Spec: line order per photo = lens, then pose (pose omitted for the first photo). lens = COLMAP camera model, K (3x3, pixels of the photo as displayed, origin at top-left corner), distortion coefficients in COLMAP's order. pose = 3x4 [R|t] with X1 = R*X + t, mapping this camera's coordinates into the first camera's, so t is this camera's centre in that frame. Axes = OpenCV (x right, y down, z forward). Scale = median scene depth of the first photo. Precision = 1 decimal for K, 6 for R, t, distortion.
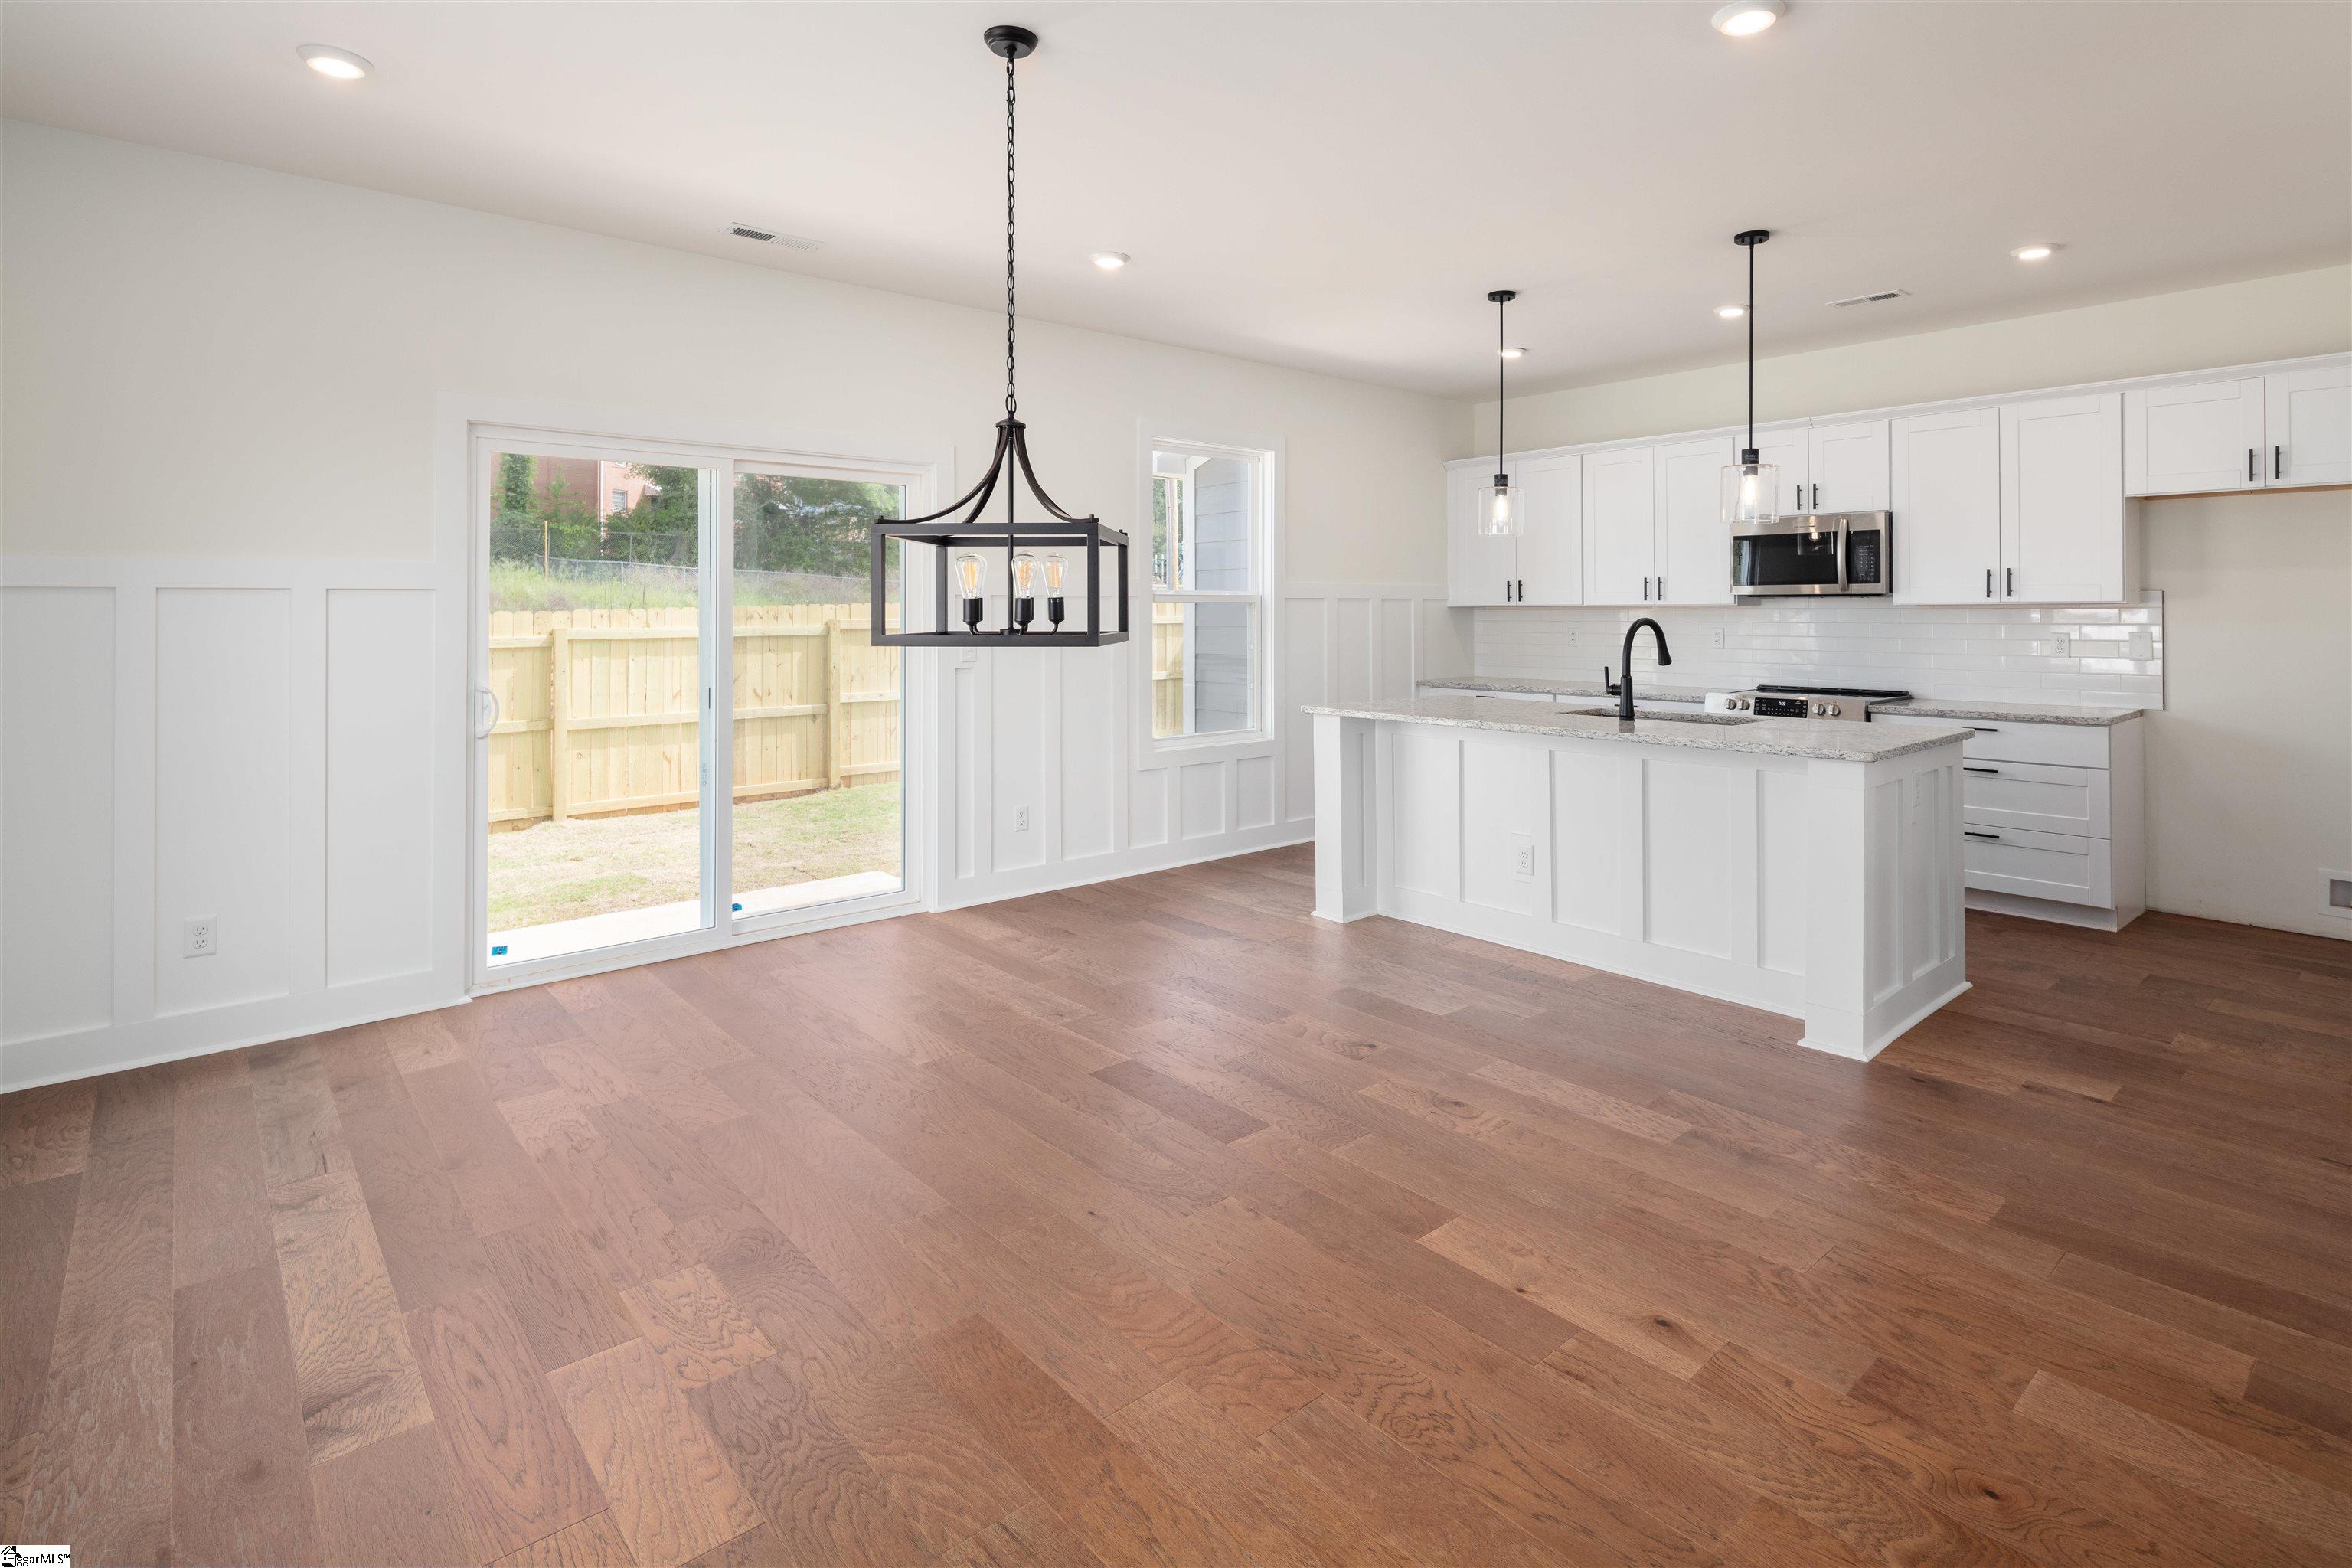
lens RADIAL K [[1149.2, 0, 1214.1], [0, 1149.2, 584.8], [0, 0, 1]] dist [0.001408, -0.005160]
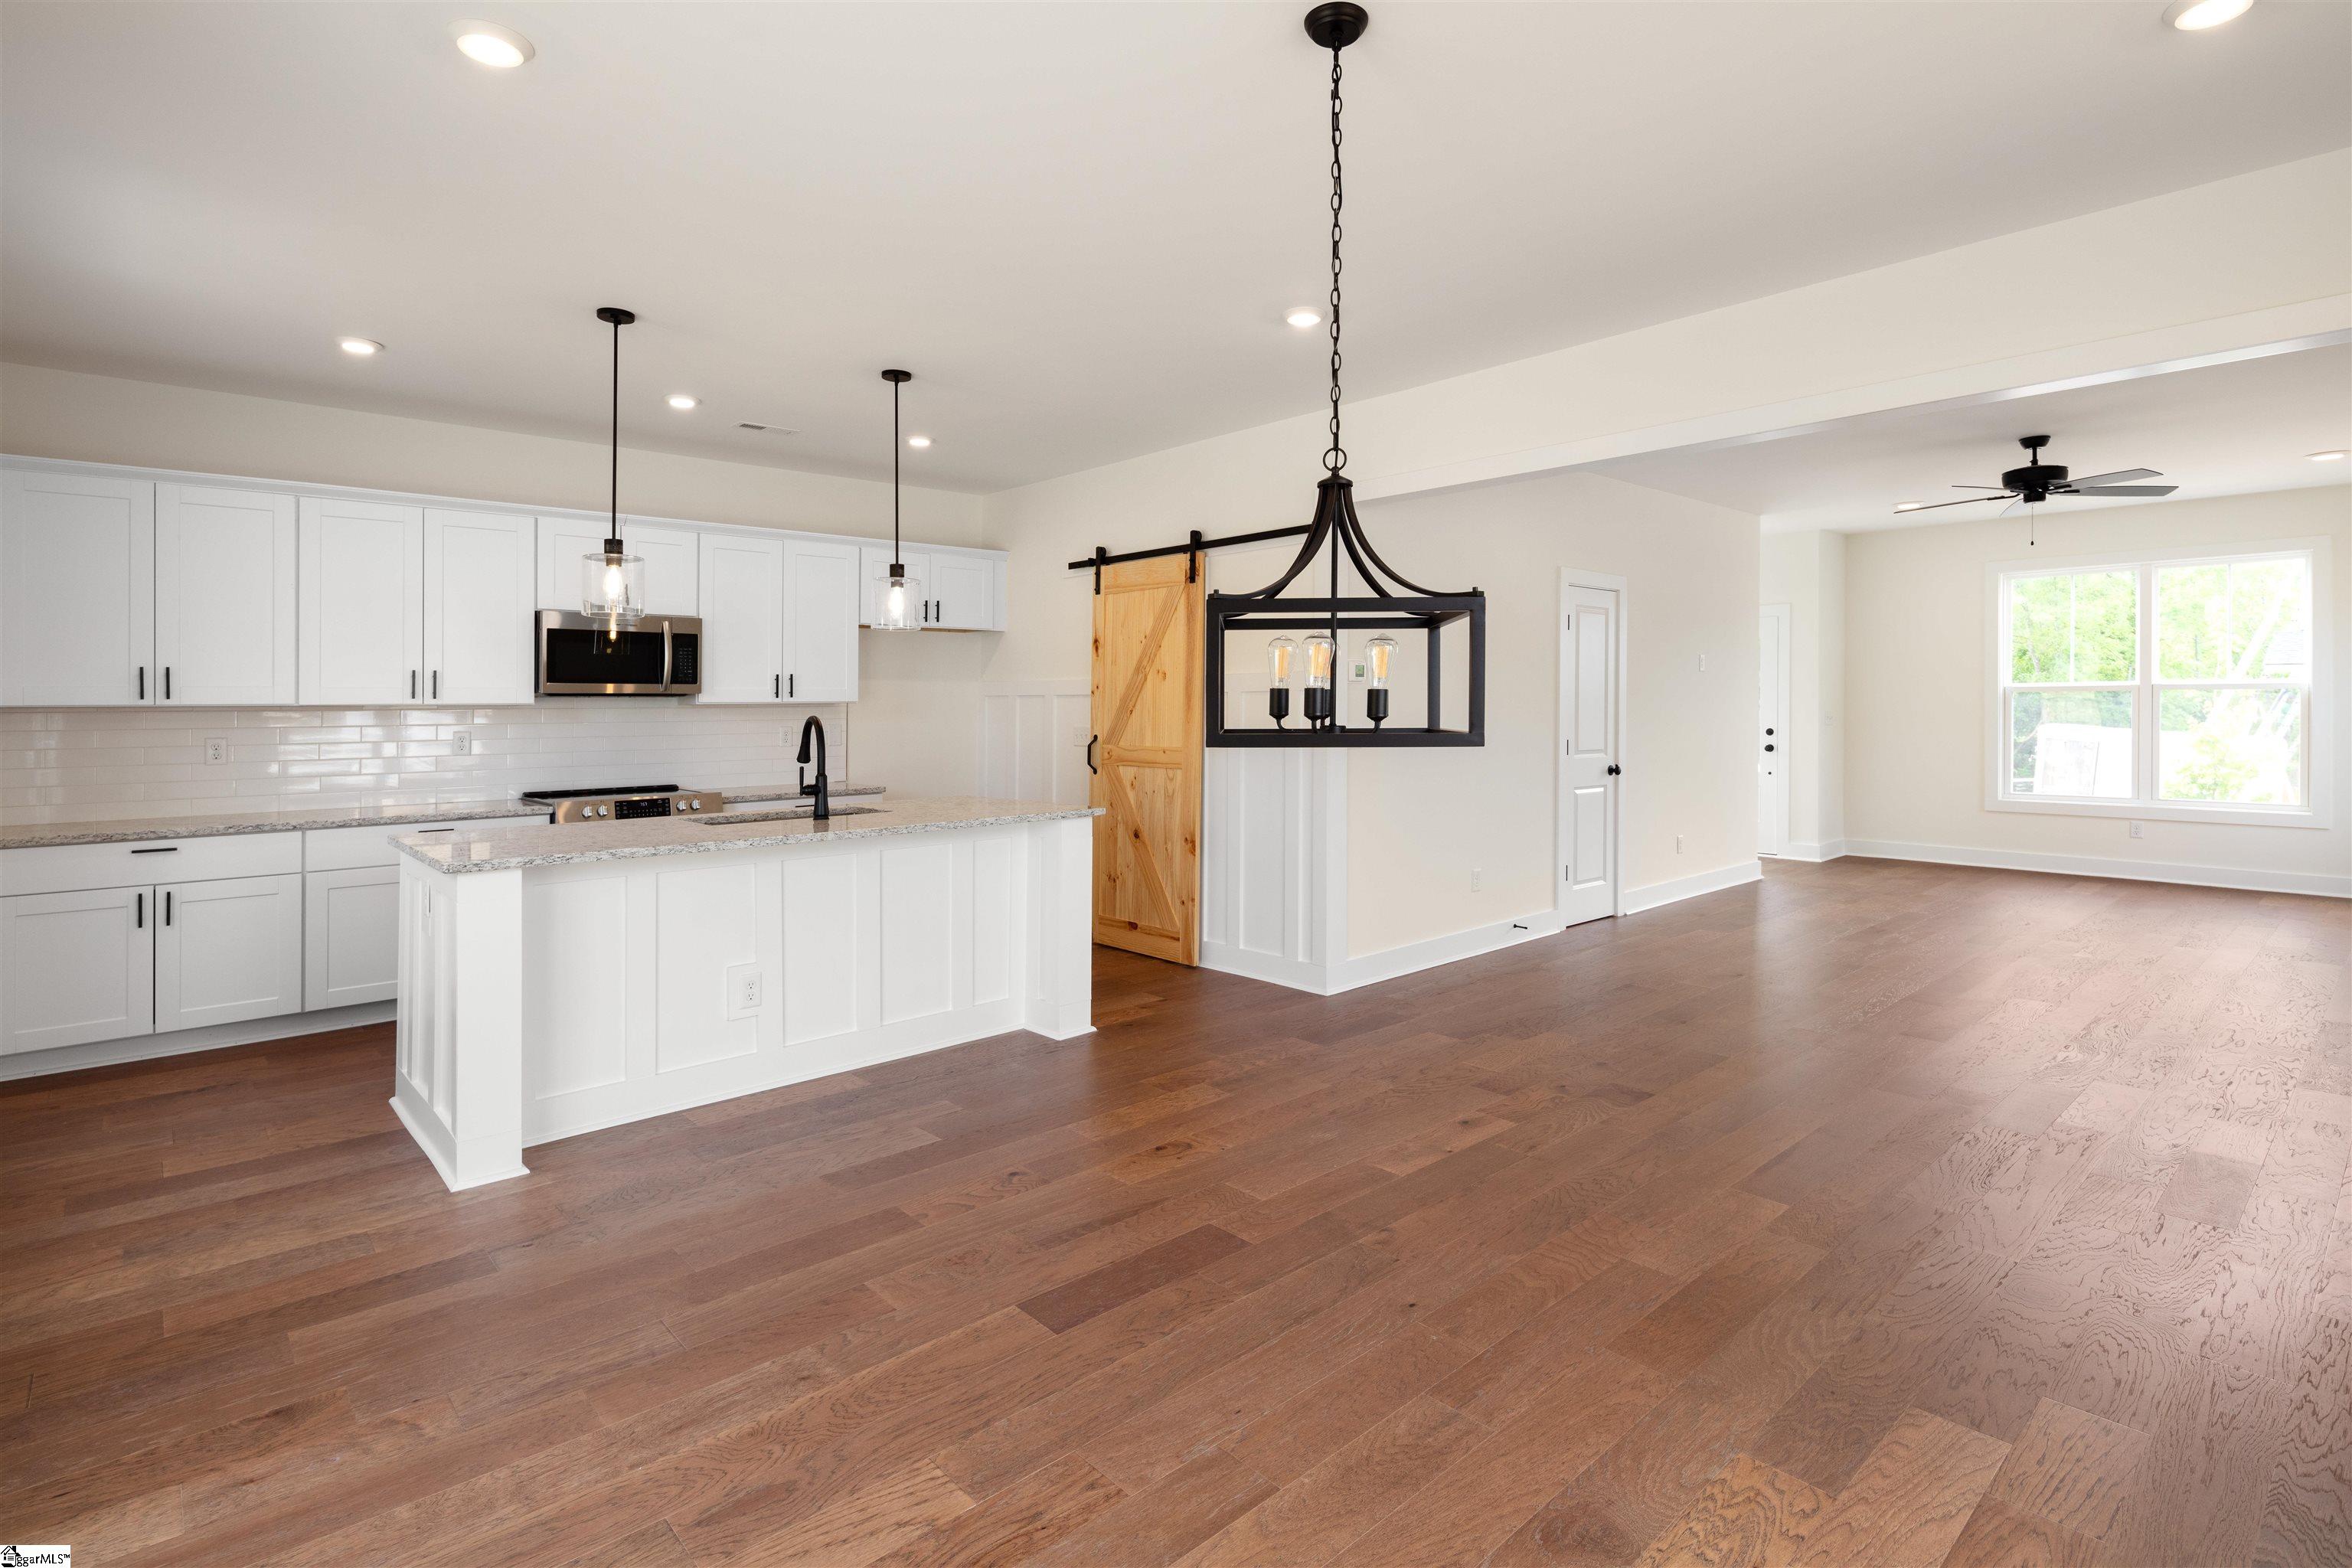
lens RADIAL K [[1149.2, 0, 1188.2], [0, 1149.2, 722.1], [0, 0, 1]] dist [0.001408, -0.005160]
pose [[-0.005913, -0.013871, 0.999886, -0.583775], [-0.015402, 0.999786, 0.013779, 0.014512], [-0.999864, -0.015318, -0.006126, 0.640986]]
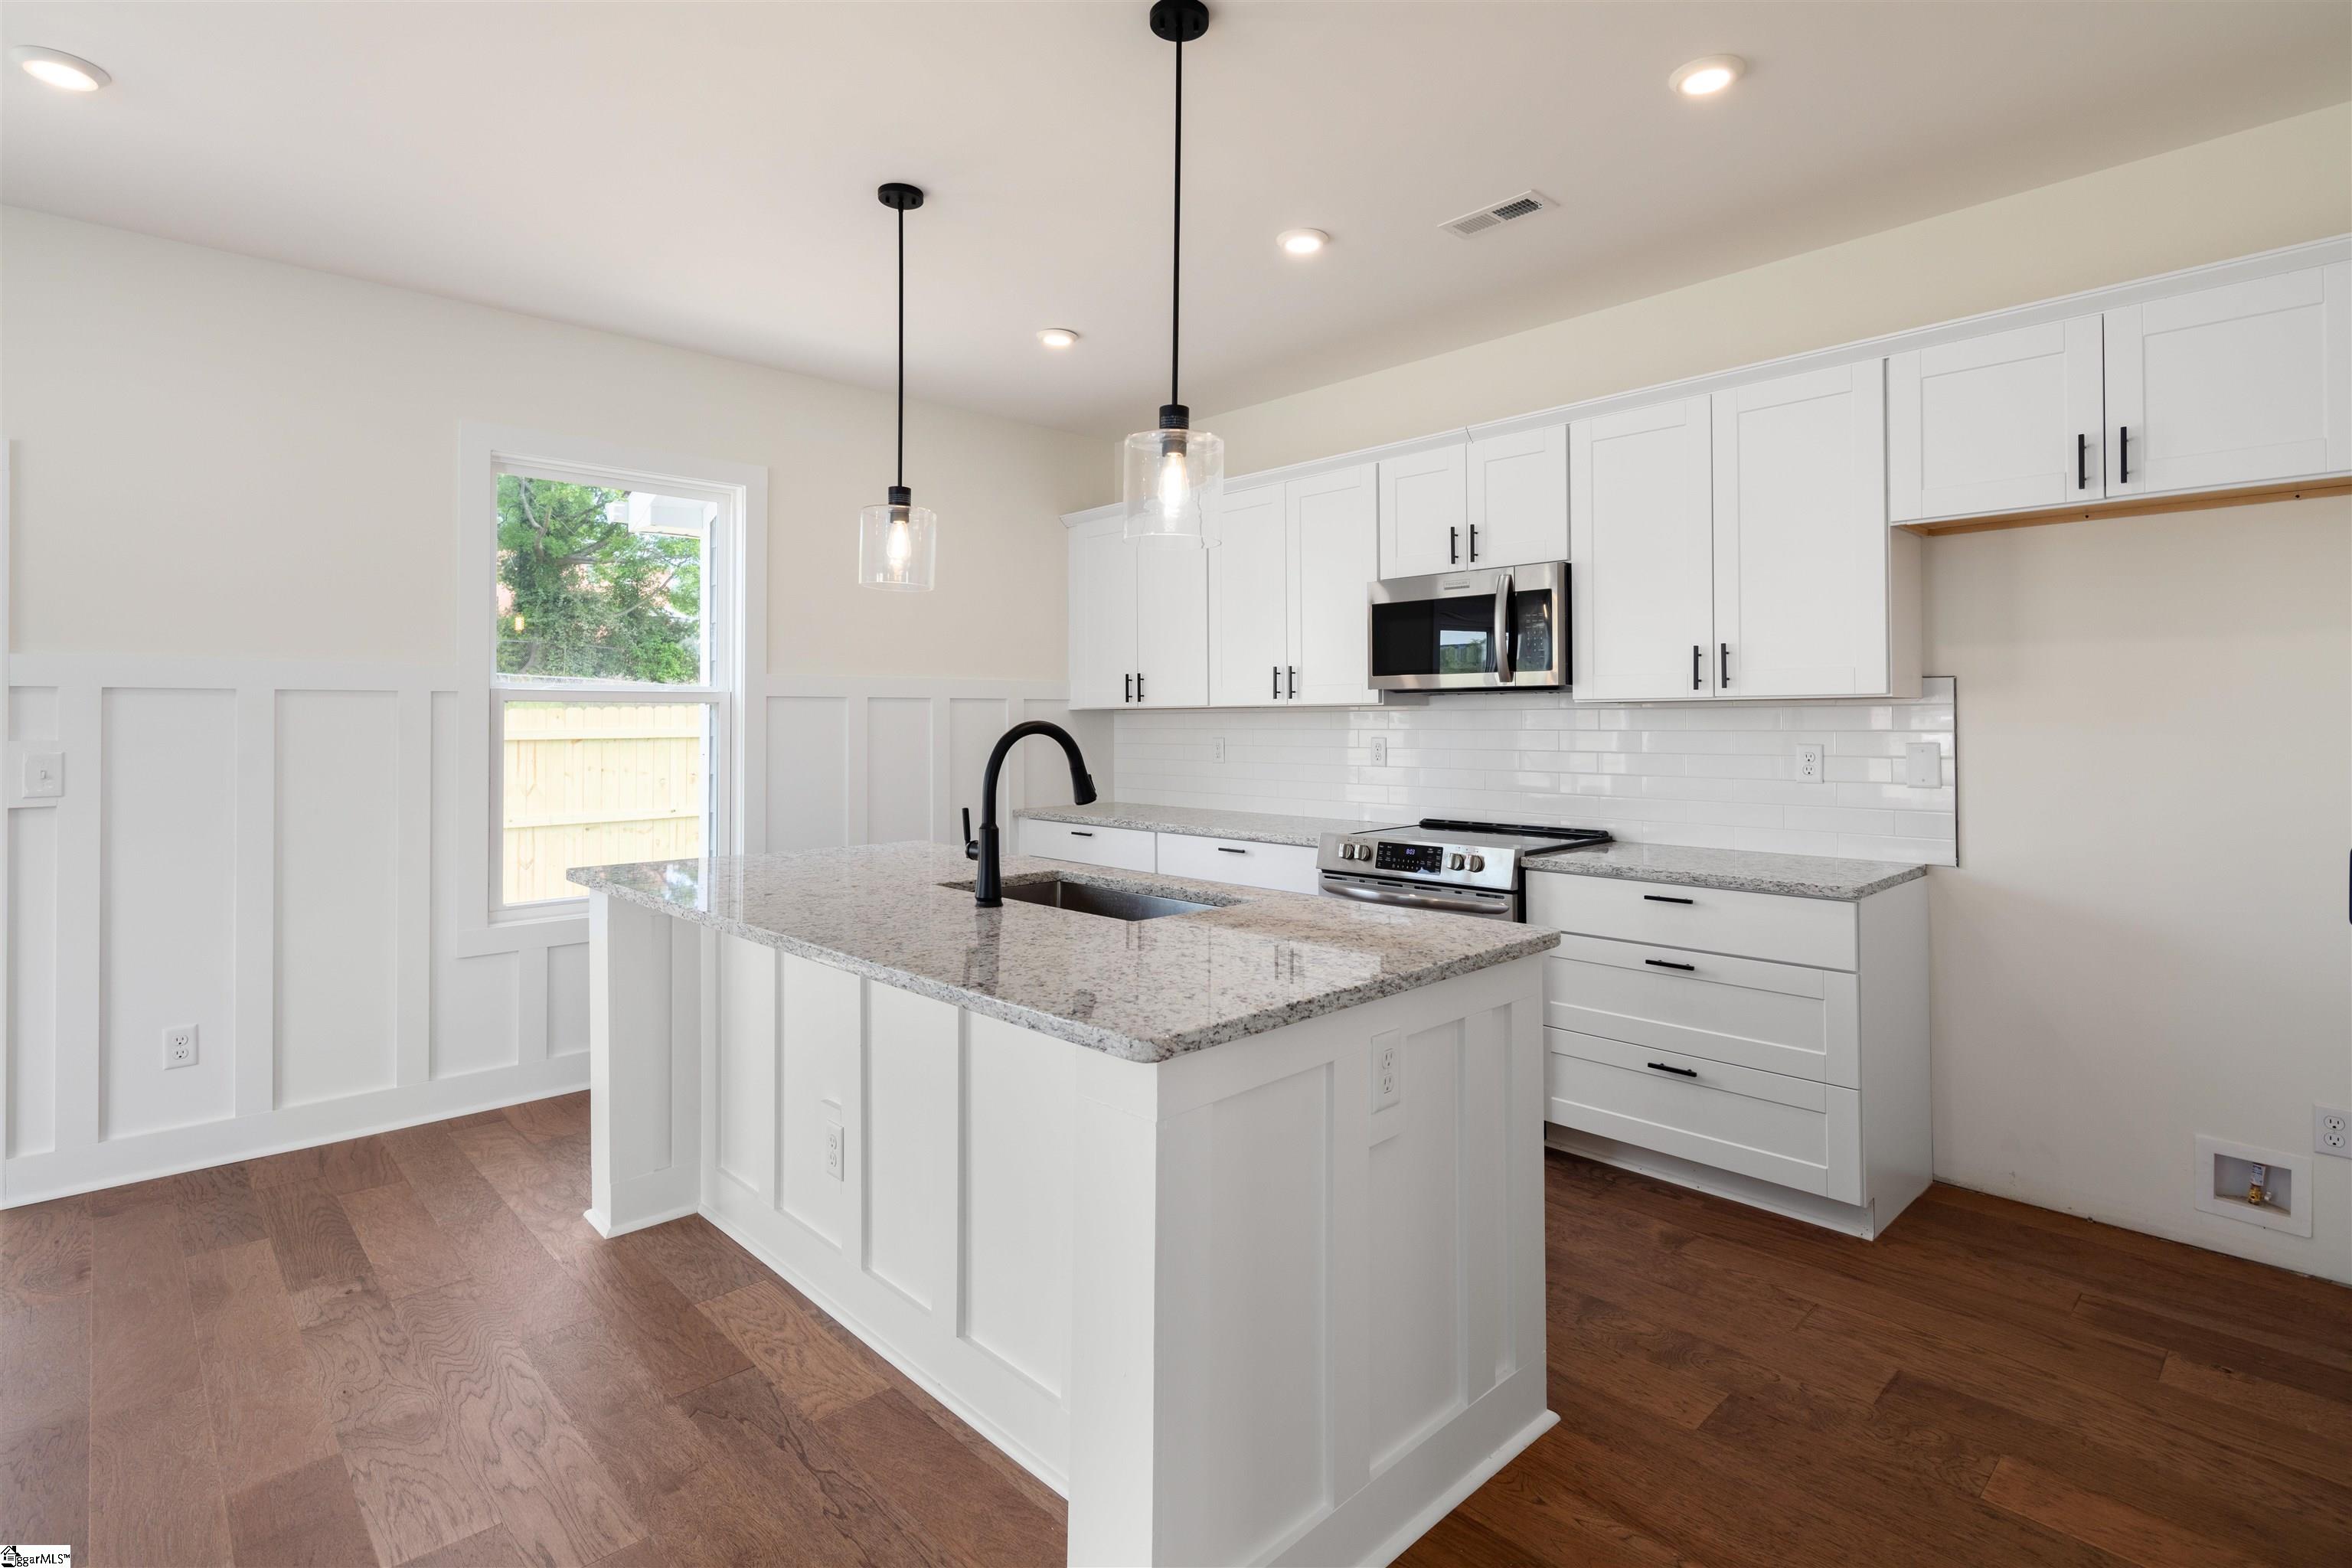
lens RADIAL K [[1149.2, 0, 1183.4], [0, 1149.2, 687.9], [0, 0, 1]] dist [0.001408, -0.005160]
pose [[0.999074, -0.000504, 0.043027, 0.396304], [0.000789, 0.999978, -0.006597, 0.015593], [-0.043022, 0.006625, 0.999052, 0.408418]]
